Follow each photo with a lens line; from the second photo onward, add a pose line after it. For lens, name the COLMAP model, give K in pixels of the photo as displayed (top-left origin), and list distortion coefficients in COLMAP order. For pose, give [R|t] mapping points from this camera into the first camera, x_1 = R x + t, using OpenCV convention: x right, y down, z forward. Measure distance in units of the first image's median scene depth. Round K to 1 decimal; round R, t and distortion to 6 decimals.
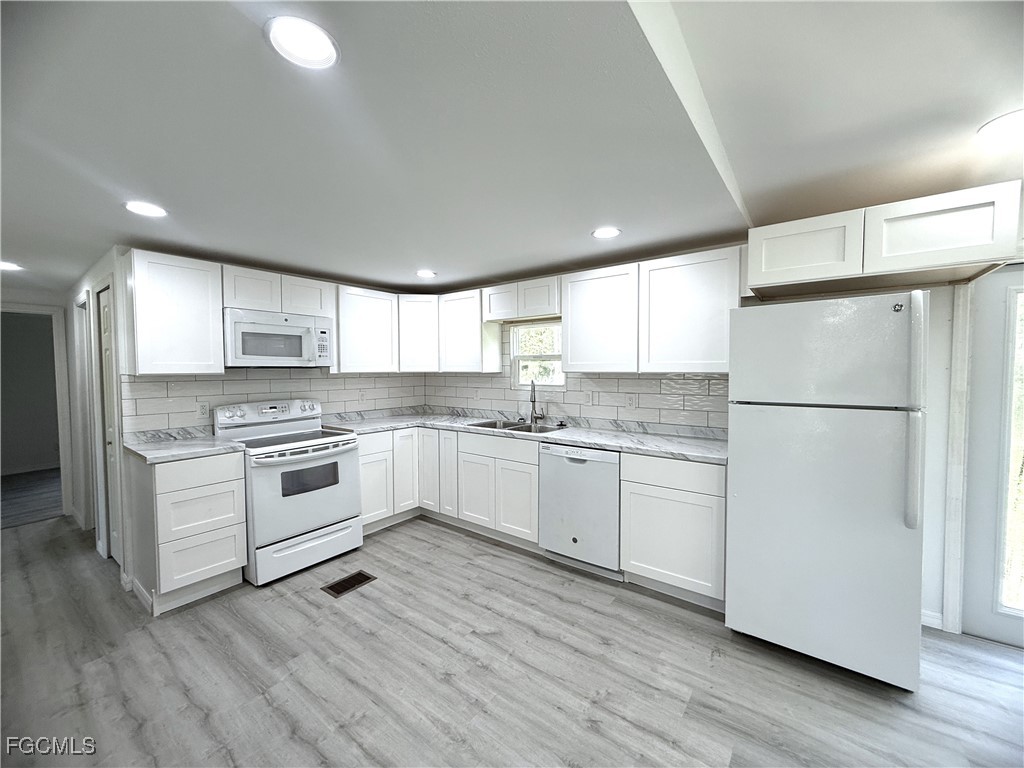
lens RADIAL K [[407.5, 0, 517.3], [0, 407.5, 382.8], [0, 0, 1]] dist [-0.001048, 0.000281]
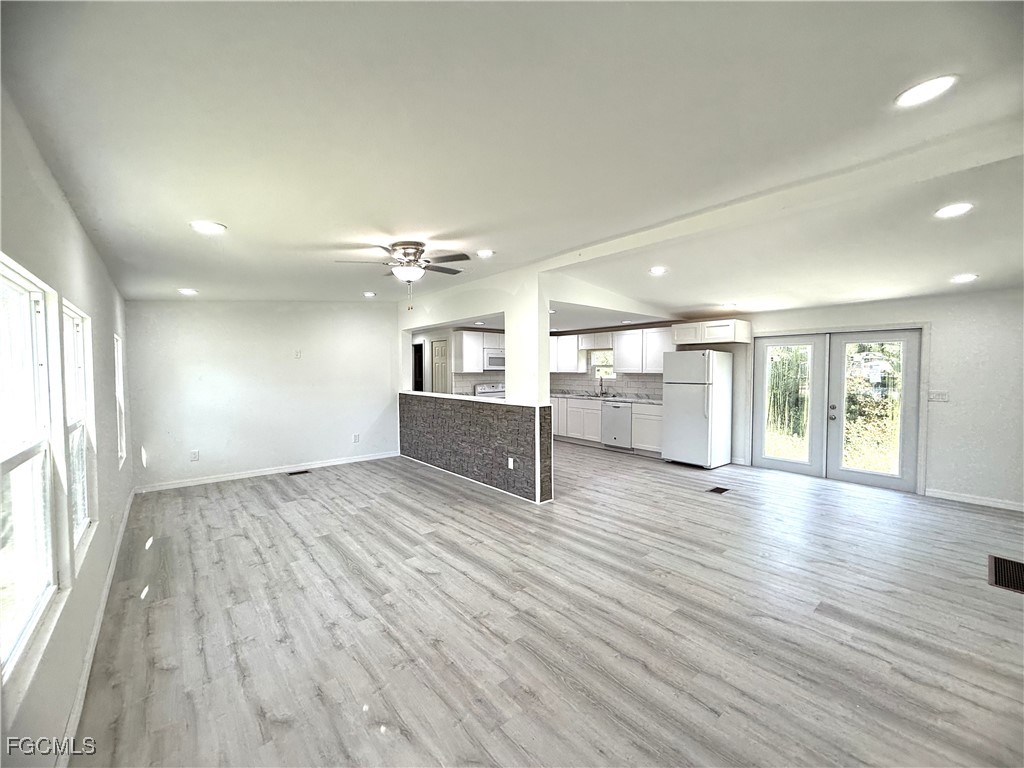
lens RADIAL K [[407.5, 0, 509.9], [0, 407.5, 381.3], [0, 0, 1]] dist [-0.001048, 0.000281]
pose [[0.973997, 0.011374, -0.226274, 0.058527], [-0.012139, 0.999924, -0.001988, 0.033204], [0.226234, 0.004683, 0.974062, -1.331403]]
